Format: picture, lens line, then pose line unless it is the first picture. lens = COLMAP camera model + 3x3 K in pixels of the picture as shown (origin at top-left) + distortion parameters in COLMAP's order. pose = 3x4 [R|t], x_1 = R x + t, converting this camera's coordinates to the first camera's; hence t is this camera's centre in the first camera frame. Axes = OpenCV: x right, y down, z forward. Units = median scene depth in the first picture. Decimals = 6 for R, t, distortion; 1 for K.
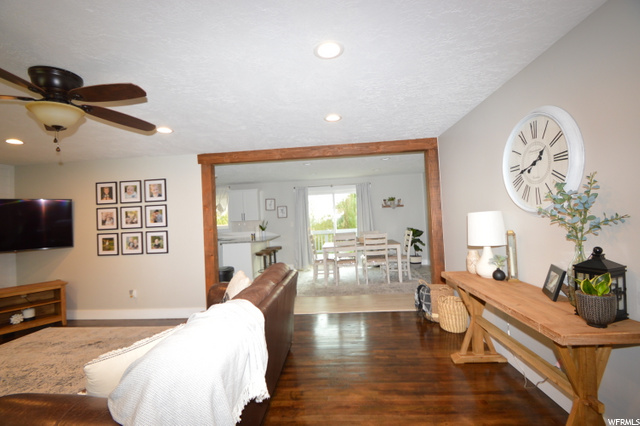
lens RADIAL K [[283.8, 0, 316.4], [0, 283.8, 213.2], [0, 0, 1]] dist [0.013976, -0.017175]
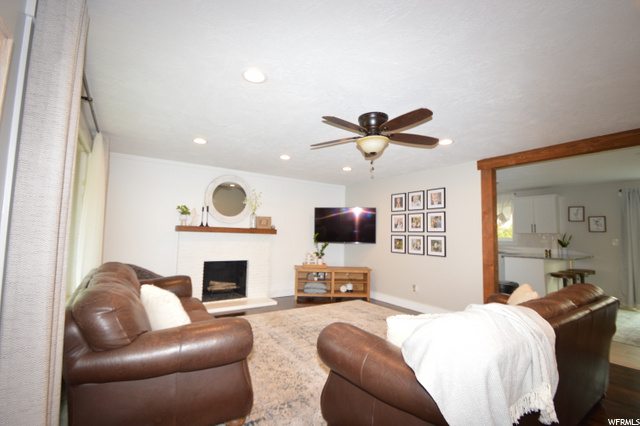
lens RADIAL K [[283.8, 0, 316.4], [0, 283.8, 213.2], [0, 0, 1]] dist [0.013976, -0.017175]
pose [[0.616142, 0.002231, -0.787632, 0.016955], [-0.033995, 0.999139, -0.023763, 0.018153], [0.786901, 0.041417, 0.615687, -0.041057]]
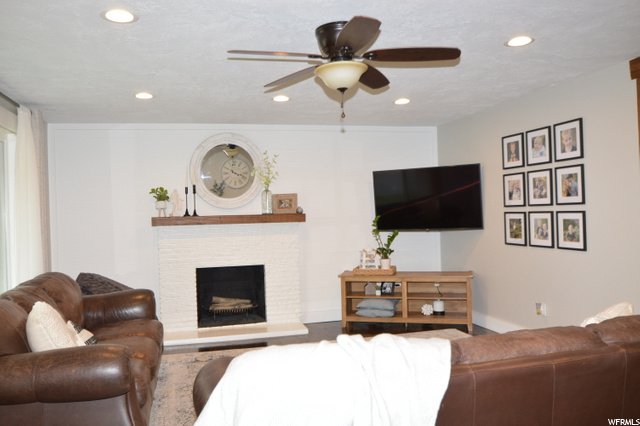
lens RADIAL K [[513.8, 0, 320.0], [0, 513.8, 213.0], [0, 0, 1]] dist [-0.049115, -0.000397]
pose [[0.329946, 0.035528, -0.943331, 0.242992], [0.038333, 0.997963, 0.050993, -0.004983], [0.943221, -0.052986, 0.327912, 0.181472]]
